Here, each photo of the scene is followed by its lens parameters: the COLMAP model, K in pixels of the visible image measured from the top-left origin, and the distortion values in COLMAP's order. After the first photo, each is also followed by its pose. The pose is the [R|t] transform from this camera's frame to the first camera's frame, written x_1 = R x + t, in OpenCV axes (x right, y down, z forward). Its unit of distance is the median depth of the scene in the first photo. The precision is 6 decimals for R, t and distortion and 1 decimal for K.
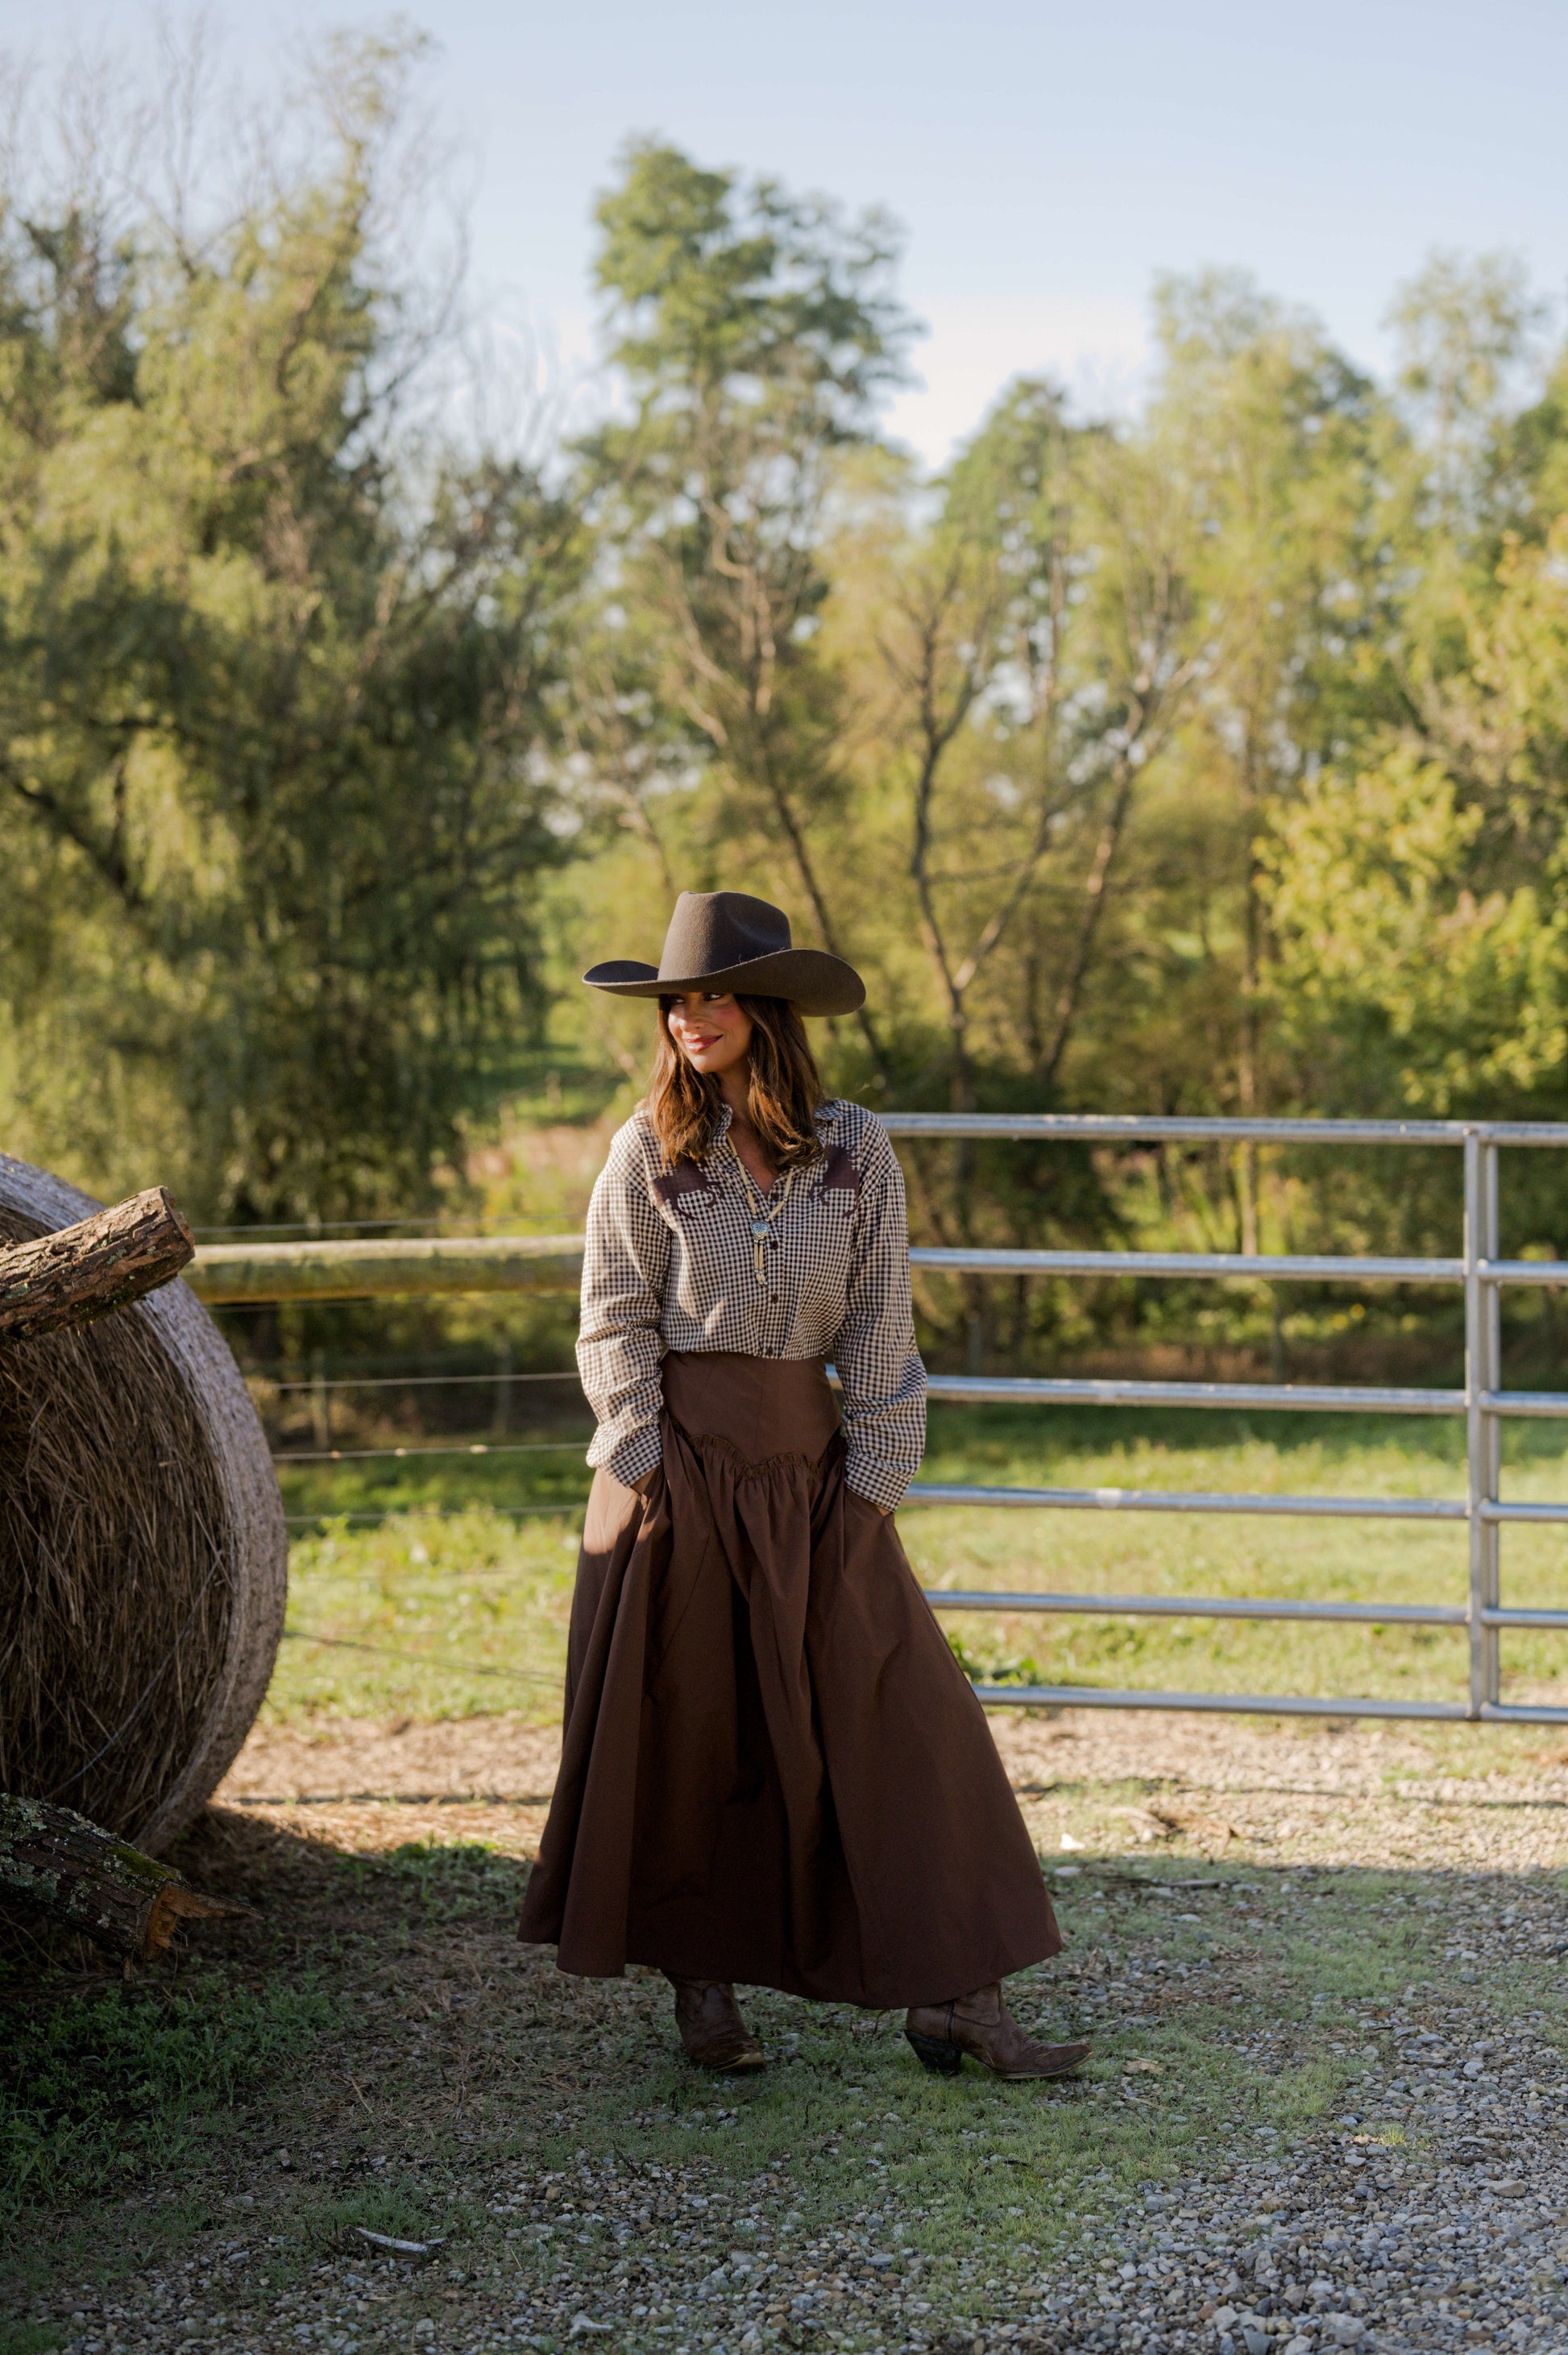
lens RADIAL K [[4861.1, 0, 782.2], [0, 4861.1, 1317.3], [0, 0, 1]] dist [0.032857, -0.252838]
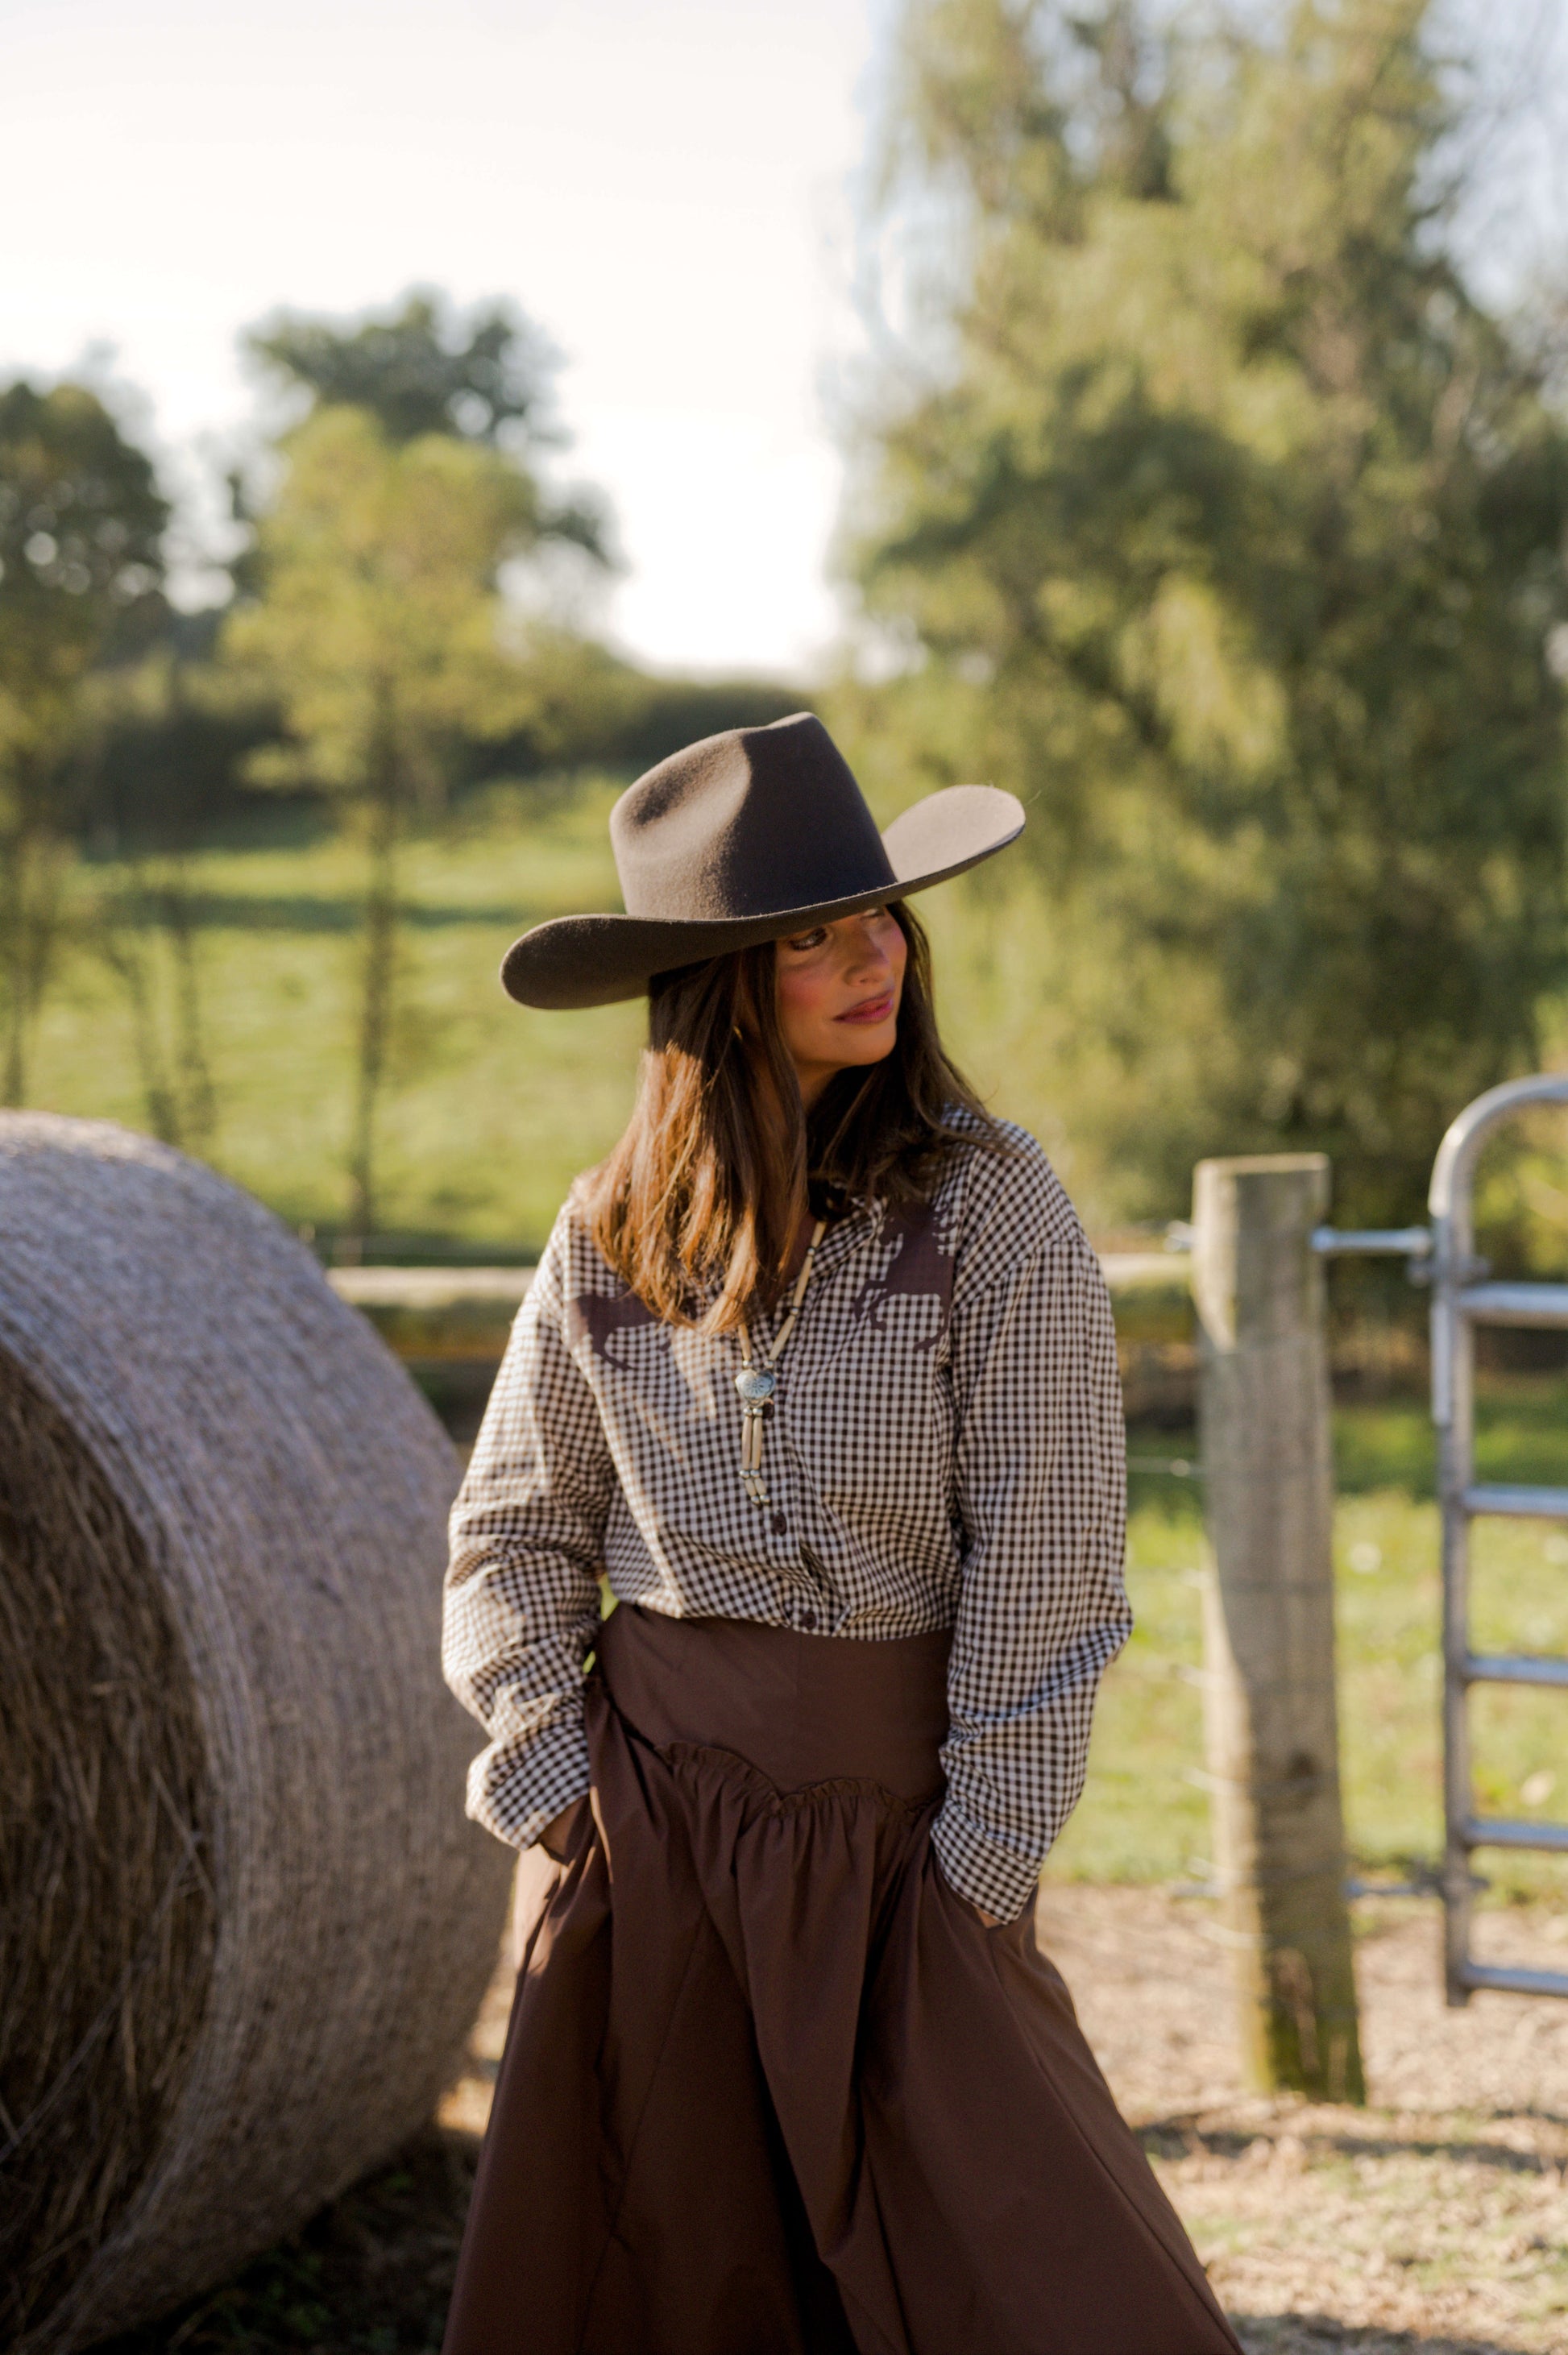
lens RADIAL K [[4861.9, 0, 782.2], [0, 4861.9, 1317.3], [0, 0, 1]] dist [0.032857, -0.252838]
pose [[0.964292, 0.006349, -0.264766, 0.033801], [0.000727, 0.999645, 0.026619, -0.009535], [0.264842, -0.025861, 0.963945, 0.127613]]
